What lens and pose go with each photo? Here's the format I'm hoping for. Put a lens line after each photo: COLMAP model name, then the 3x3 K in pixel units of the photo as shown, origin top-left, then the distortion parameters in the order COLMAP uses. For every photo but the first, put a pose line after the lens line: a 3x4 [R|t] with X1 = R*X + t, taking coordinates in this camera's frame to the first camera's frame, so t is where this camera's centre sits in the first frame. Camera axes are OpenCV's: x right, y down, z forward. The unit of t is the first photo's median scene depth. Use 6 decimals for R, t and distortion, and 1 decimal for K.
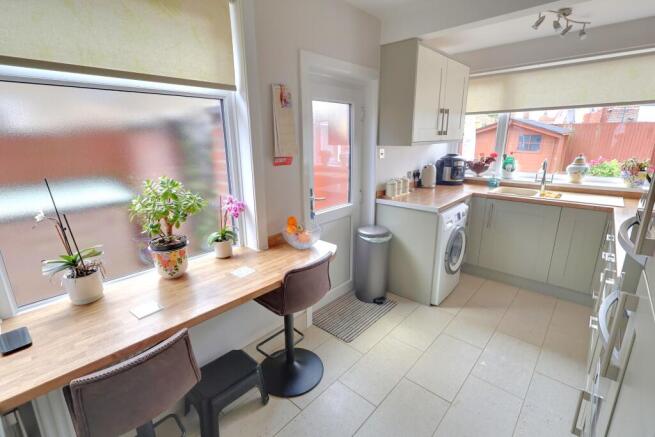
lens RADIAL K [[329.5, 0, 327.5], [0, 329.5, 218.5], [0, 0, 1]] dist [0.014596, -0.000429]
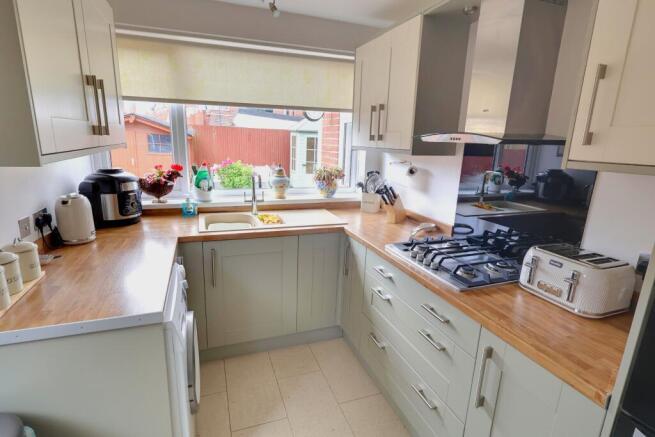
lens RADIAL K [[329.5, 0, 327.5], [0, 329.5, 218.5], [0, 0, 1]] dist [0.014596, -0.000429]
pose [[0.483660, -0.182748, 0.855965, 0.070365], [0.176433, 0.978241, 0.109161, -0.114204], [-0.857289, 0.098223, 0.505379, 0.433765]]
